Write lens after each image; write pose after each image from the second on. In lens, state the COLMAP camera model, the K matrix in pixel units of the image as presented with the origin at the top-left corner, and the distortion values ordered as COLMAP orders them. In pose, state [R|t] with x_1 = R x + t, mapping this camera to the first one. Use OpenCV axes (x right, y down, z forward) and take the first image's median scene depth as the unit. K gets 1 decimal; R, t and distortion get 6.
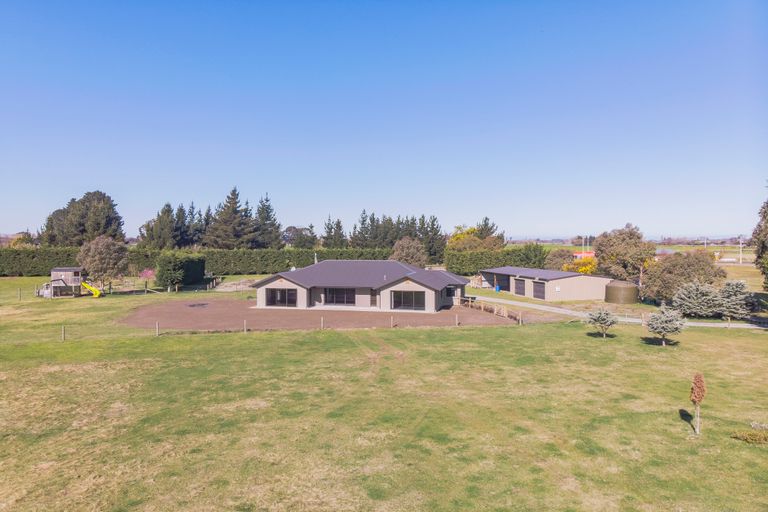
lens RADIAL K [[522.3, 0, 384.0], [0, 522.3, 256.0], [0, 0, 1]] dist [0.040240, -0.003086]
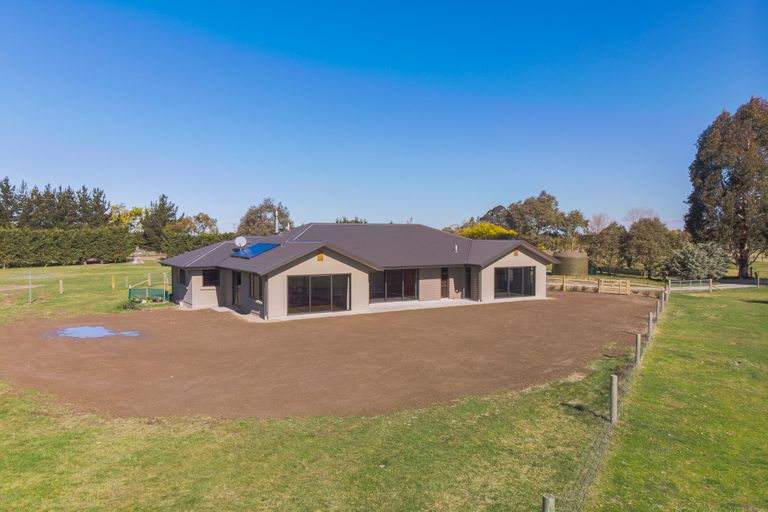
lens RADIAL K [[522.3, 0, 384.0], [0, 522.3, 256.0], [0, 0, 1]] dist [0.040240, -0.003086]
pose [[0.749488, -0.025376, 0.661531, -0.455282], [0.012316, 0.999627, 0.024391, 0.034082], [-0.661903, -0.010133, 0.749521, 0.599505]]
